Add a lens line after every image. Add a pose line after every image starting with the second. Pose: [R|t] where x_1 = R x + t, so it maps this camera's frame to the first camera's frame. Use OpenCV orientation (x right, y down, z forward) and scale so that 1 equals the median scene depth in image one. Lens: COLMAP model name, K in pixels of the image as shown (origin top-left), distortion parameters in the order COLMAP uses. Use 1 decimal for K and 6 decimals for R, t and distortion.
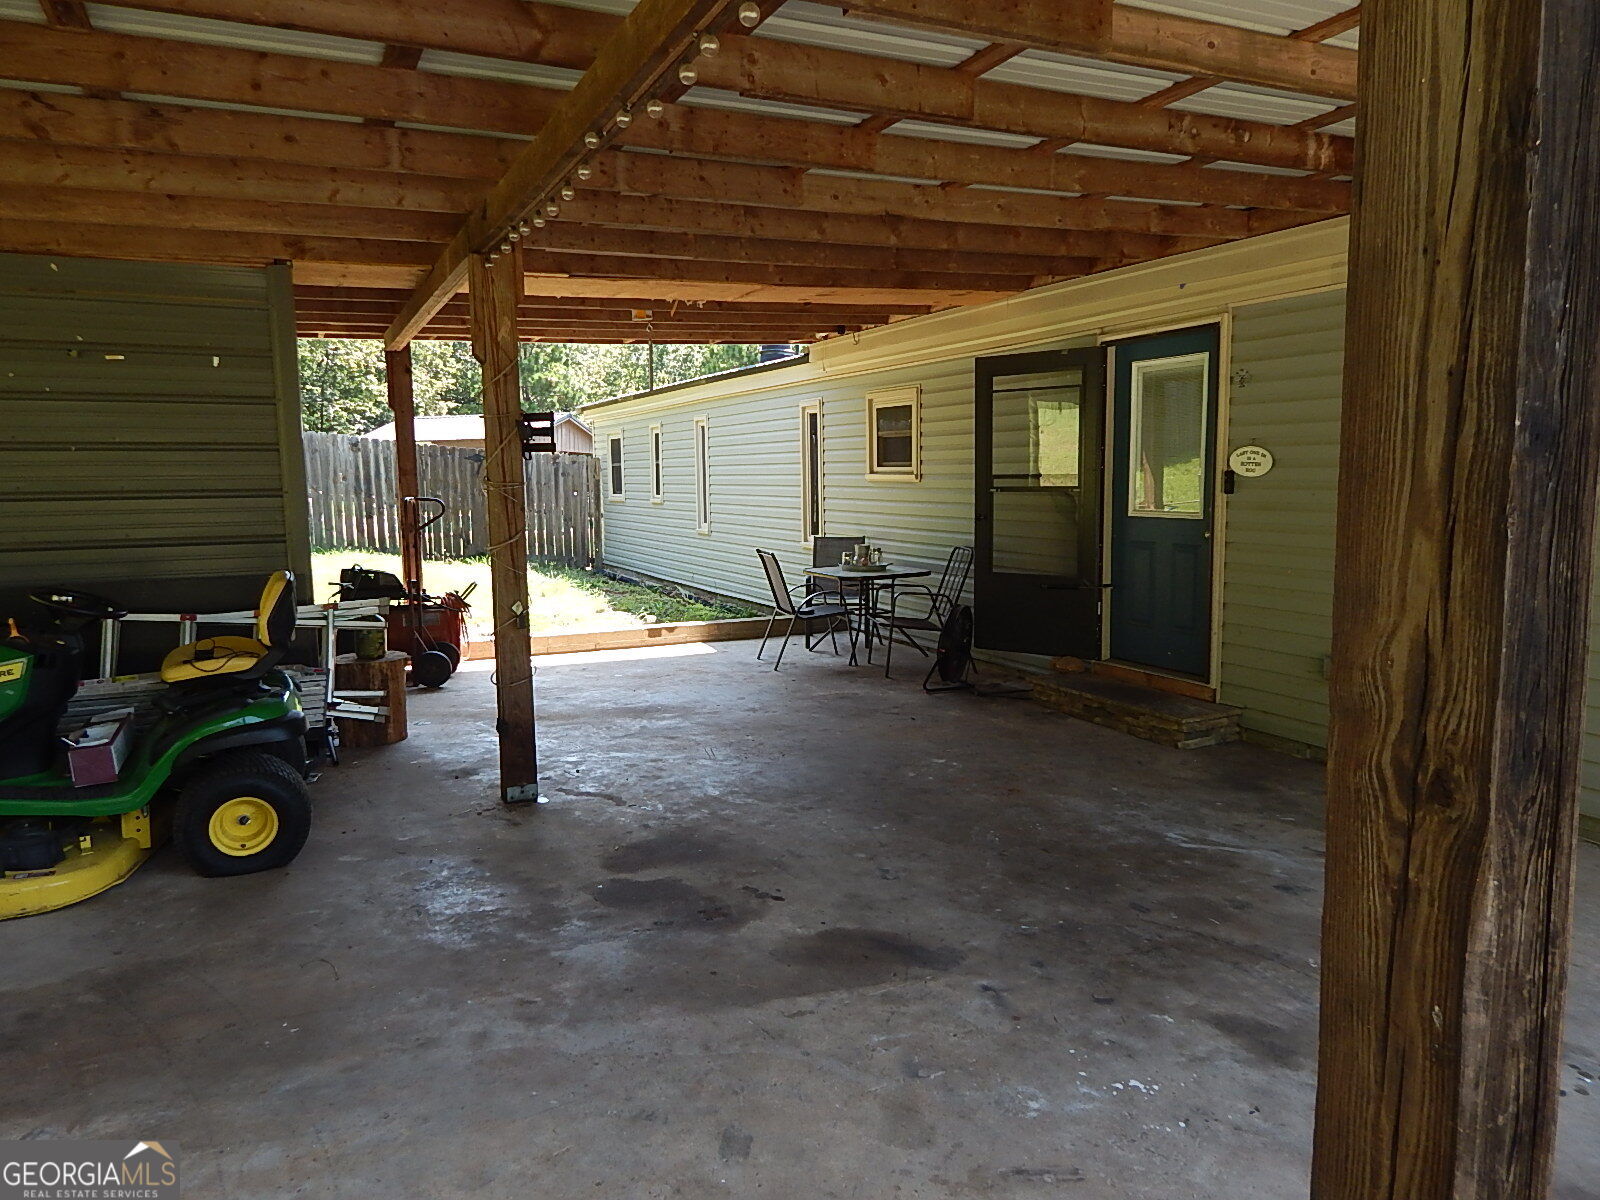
lens RADIAL K [[1065.7, 0, 804.5], [0, 1065.7, 607.6], [0, 0, 1]] dist [0.010733, 0.005937]
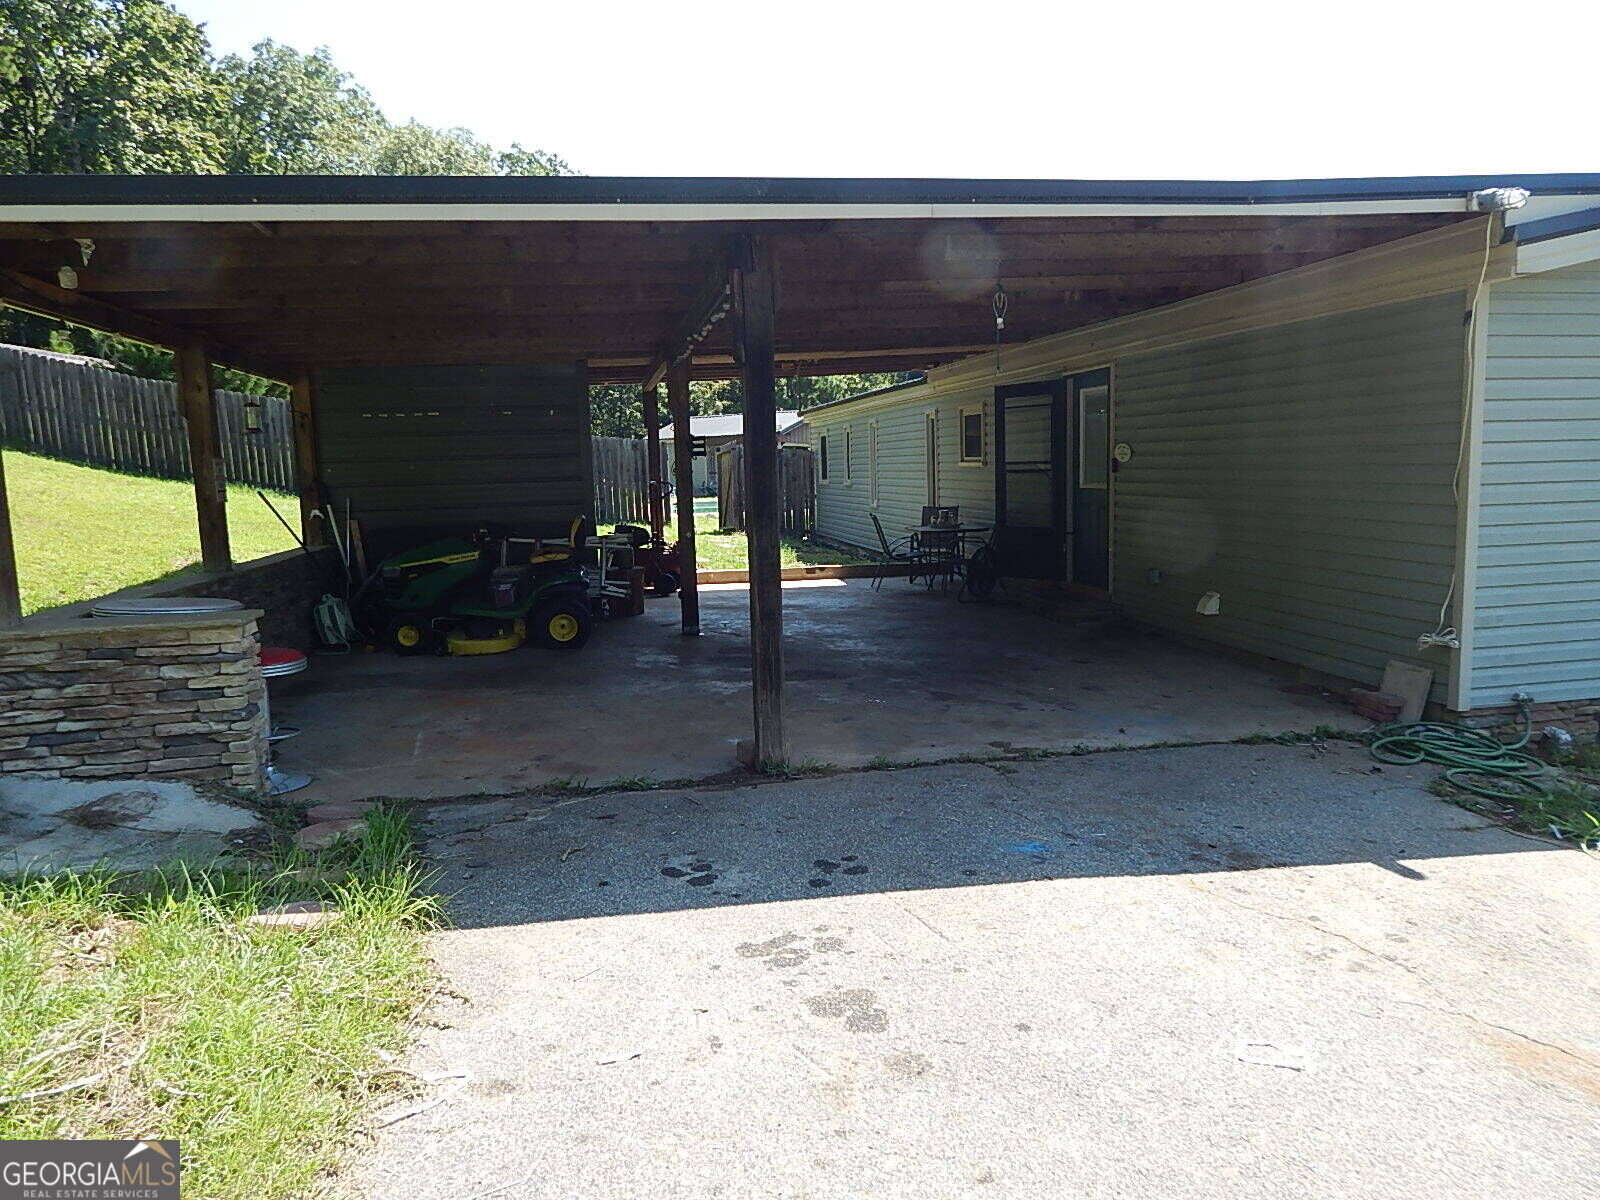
lens RADIAL K [[1065.7, 0, 792.9], [0, 1065.7, 600.9], [0, 0, 1]] dist [0.010733, 0.005937]
pose [[0.965562, 0.018348, -0.259524, 0.287439], [-0.017011, 0.999828, 0.007396, 0.070184], [0.259615, -0.002727, 0.965708, -0.571820]]
